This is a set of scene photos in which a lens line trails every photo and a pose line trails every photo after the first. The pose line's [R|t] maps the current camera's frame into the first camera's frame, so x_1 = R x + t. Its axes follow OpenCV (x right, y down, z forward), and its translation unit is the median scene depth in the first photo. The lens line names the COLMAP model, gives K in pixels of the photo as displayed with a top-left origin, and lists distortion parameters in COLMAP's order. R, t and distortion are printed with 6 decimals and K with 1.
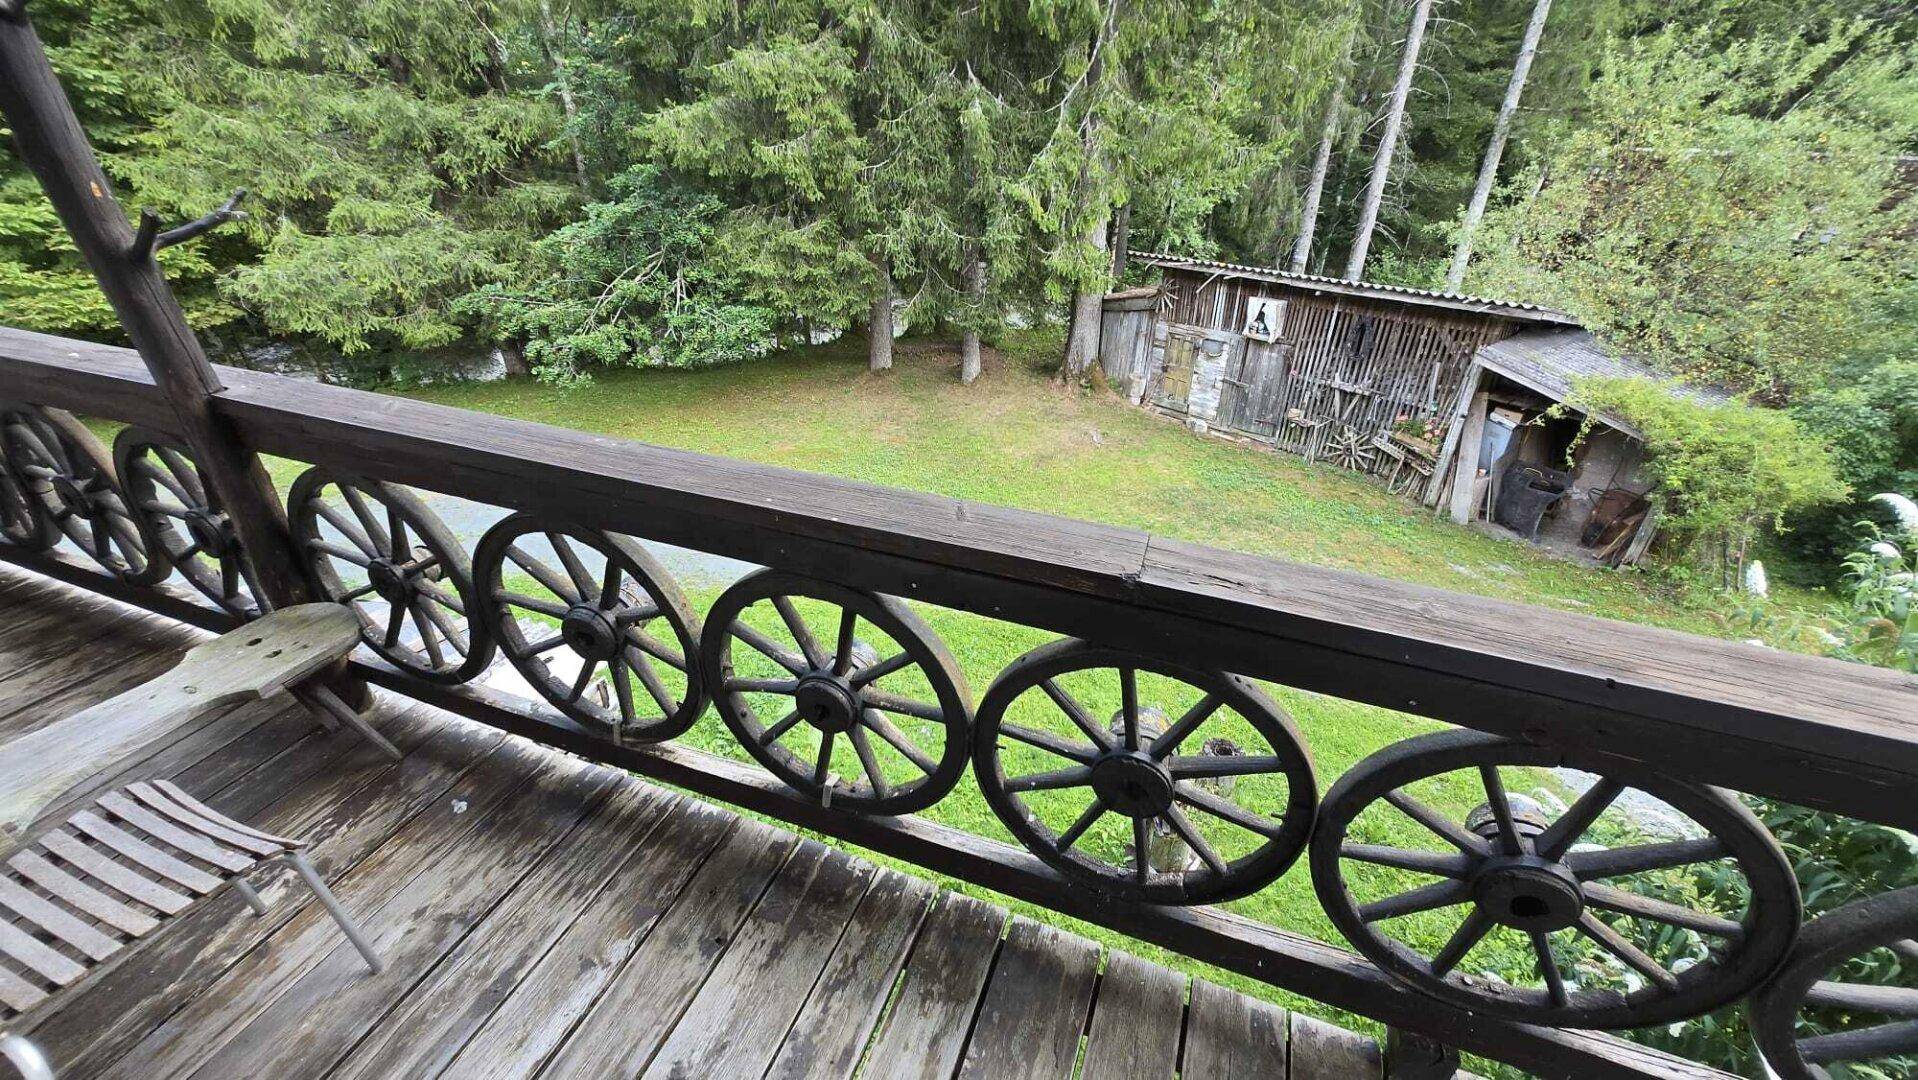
lens RADIAL K [[778.7, 0, 932.9], [0, 778.7, 557.7], [0, 0, 1]] dist [-0.000150, -0.002721]
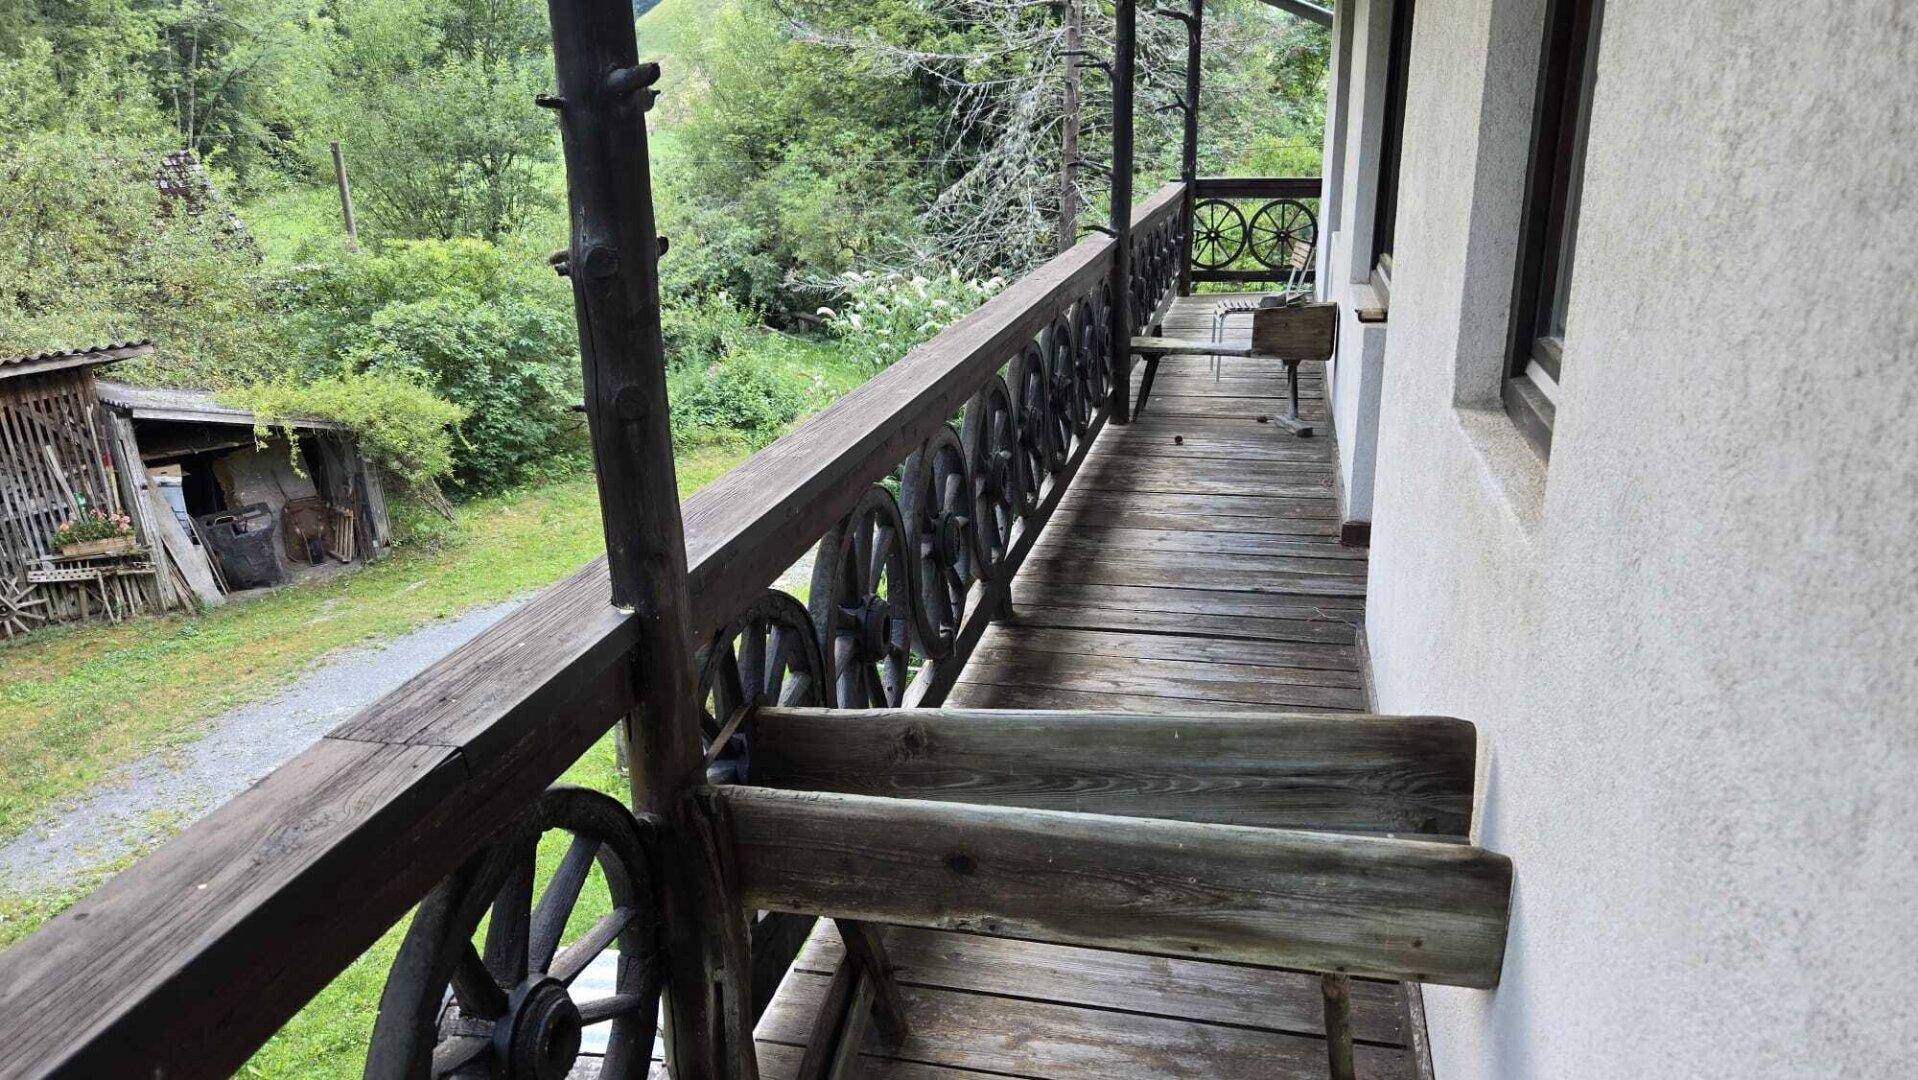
lens RADIAL K [[1275.8, 0, 961.3], [0, 1275.8, 552.2], [0, 0, 1]] dist [0.064844, -0.067597]
pose [[-0.153231, -0.317928, 0.935651, -0.581904], [0.516473, 0.781456, 0.350116, -0.142166], [-0.842482, 0.536887, 0.044458, 0.259132]]
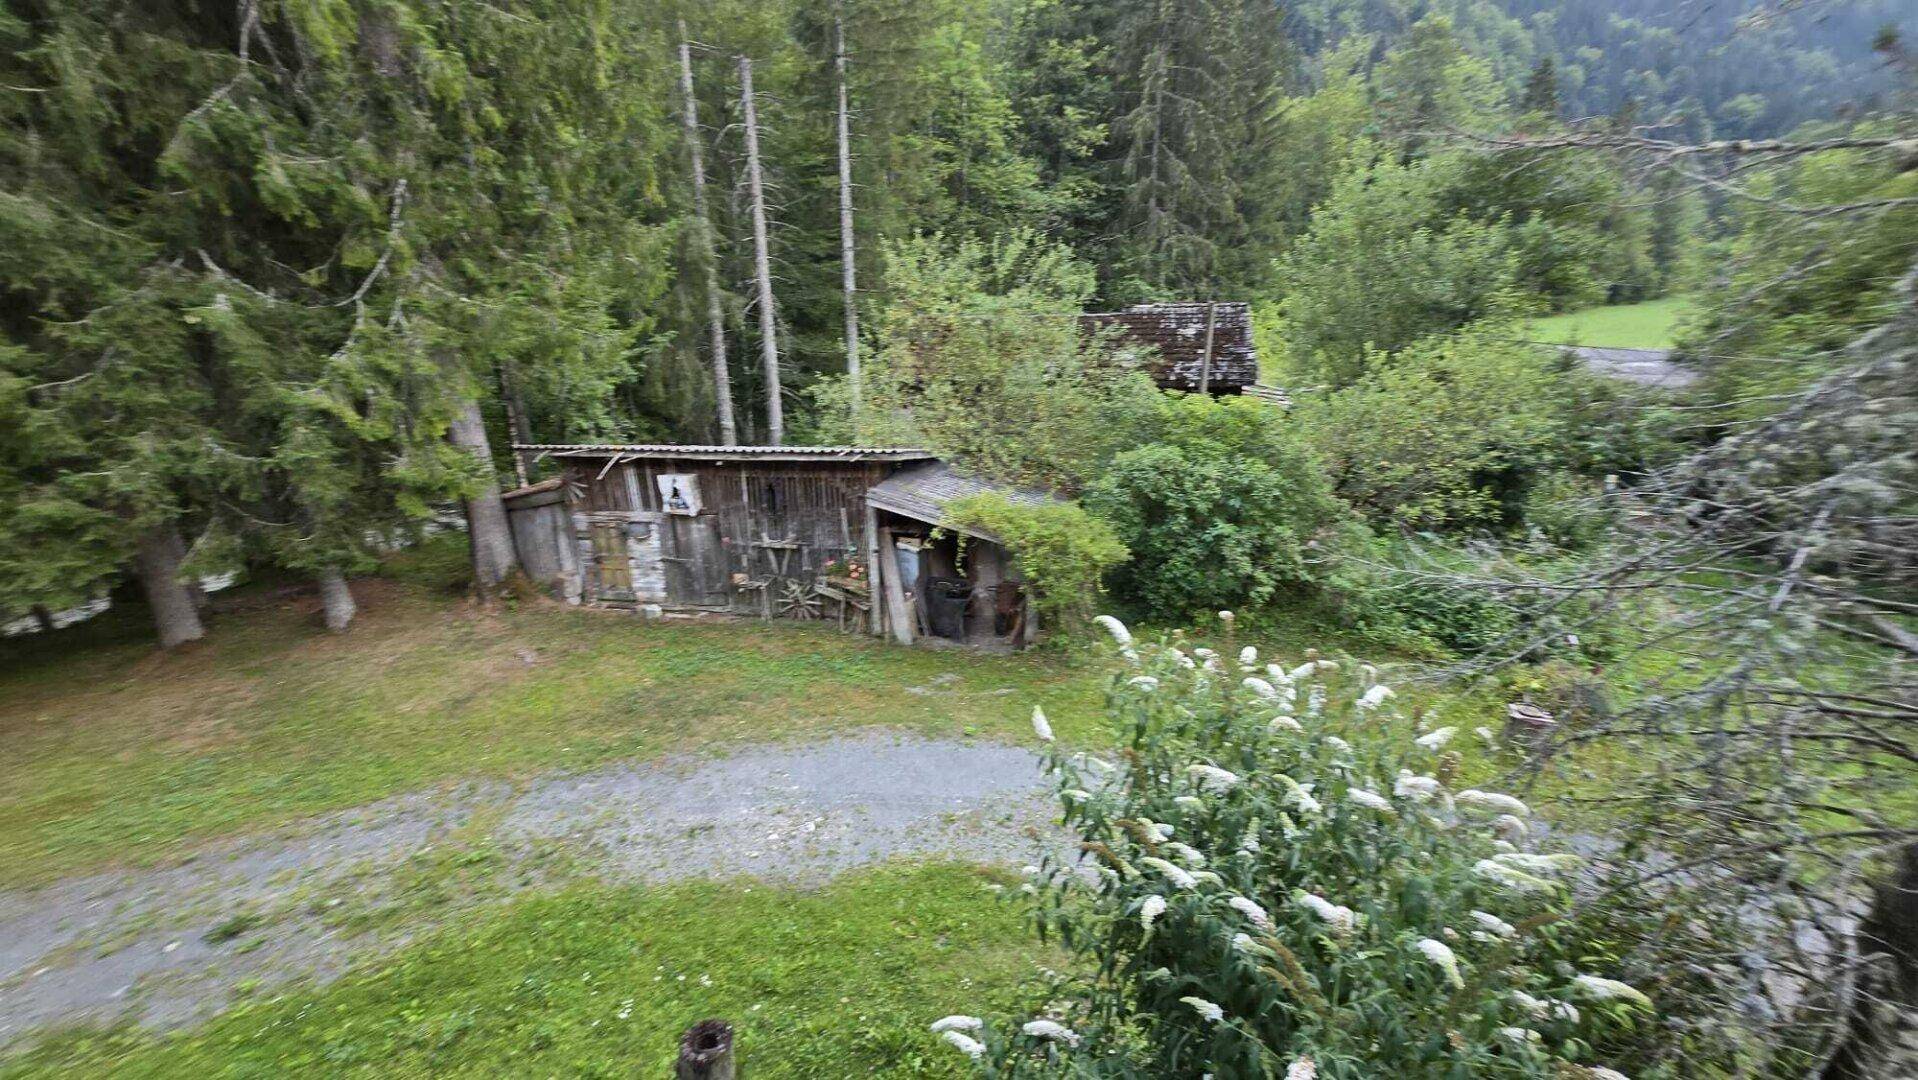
lens RADIAL K [[782.8, 0, 957.0], [0, 782.8, 547.0], [0, 0, 1]] dist [0.001924, 0.000410]
pose [[0.786763, -0.207096, 0.581477, 0.121425], [0.323595, 0.940590, -0.102841, -0.034146], [-0.525634, 0.269075, 0.807036, 0.052243]]
